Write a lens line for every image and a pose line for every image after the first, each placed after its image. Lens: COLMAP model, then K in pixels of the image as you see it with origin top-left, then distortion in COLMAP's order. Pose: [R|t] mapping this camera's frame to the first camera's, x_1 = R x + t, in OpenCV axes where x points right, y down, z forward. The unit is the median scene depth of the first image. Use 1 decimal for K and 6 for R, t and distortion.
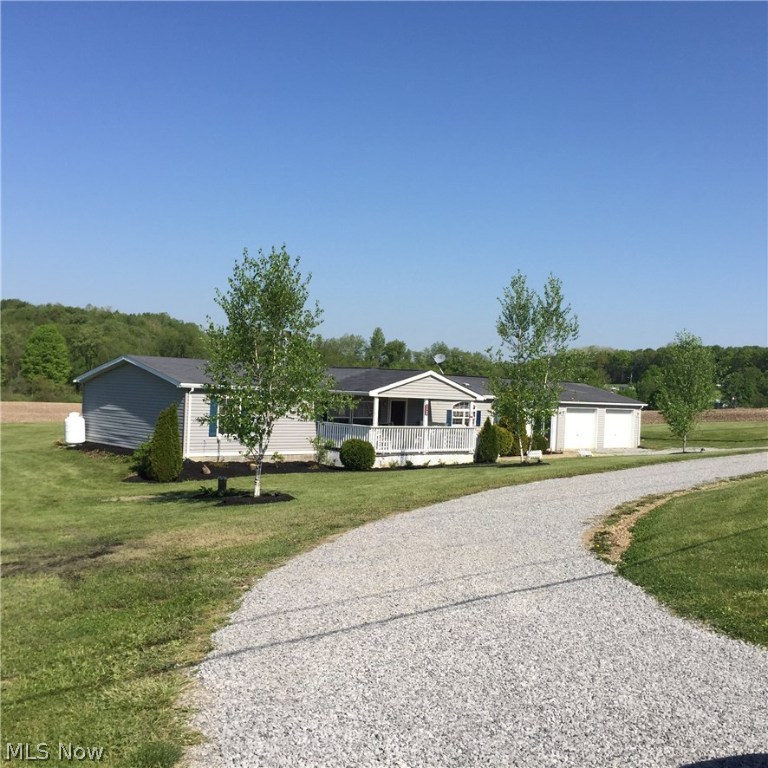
lens RADIAL K [[870.4, 0, 374.8], [0, 870.4, 385.9], [0, 0, 1]] dist [0.058585, -0.023862]
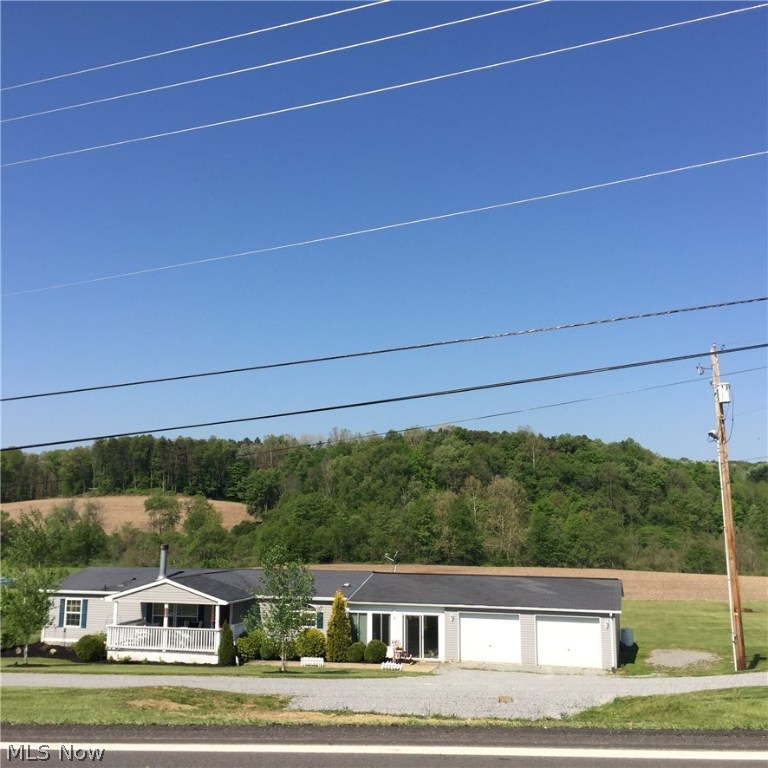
lens RADIAL K [[883.8, 0, 375.5], [0, 883.8, 409.9], [0, 0, 1]] dist [0.087246, -0.130763]
pose [[0.543045, -0.147050, -0.826727, 1.249131], [0.016382, 0.986215, -0.164657, -0.039738], [0.839543, 0.075872, 0.537969, 0.572708]]
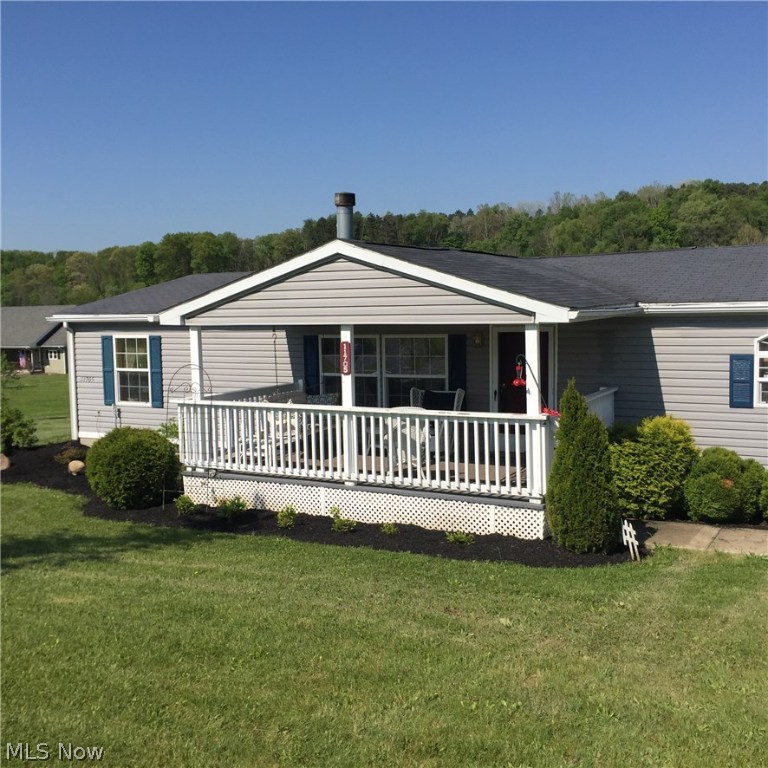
lens RADIAL K [[880.2, 0, 376.8], [0, 880.2, 403.1], [0, 0, 1]] dist [0.059801, 0.014744]
pose [[0.332305, 0.048099, -0.941945, 0.388922], [0.033849, 0.997447, 0.062874, 0.024030], [0.942564, -0.052777, 0.329829, 0.899860]]
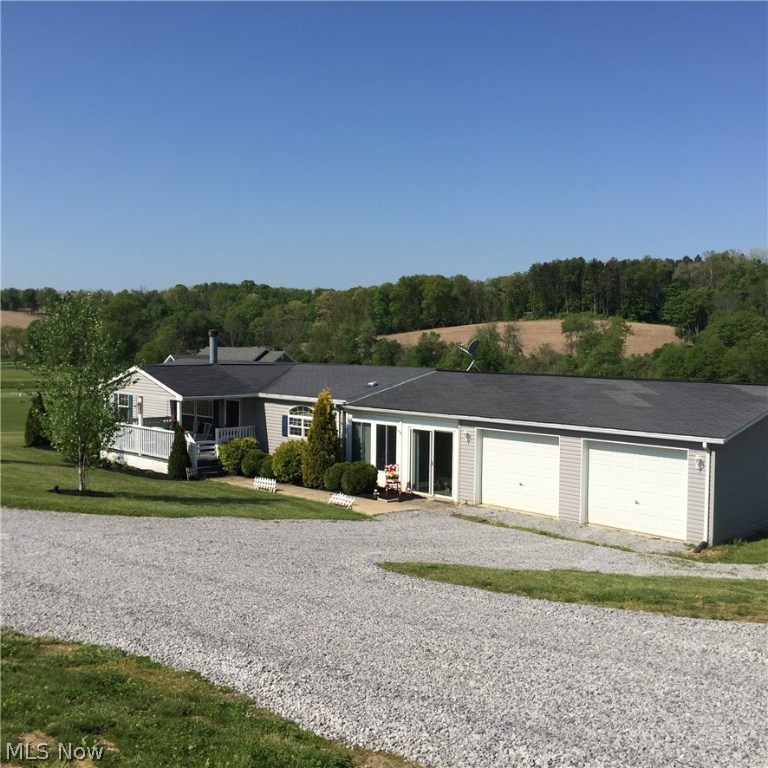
lens RADIAL K [[870.4, 0, 374.8], [0, 870.4, 385.9], [0, 0, 1]] dist [0.058585, -0.023862]
pose [[0.058800, 0.002721, -0.998266, 1.003904], [-0.015853, 0.999873, 0.001792, -0.001591], [0.998144, 0.015720, 0.058835, 1.197141]]
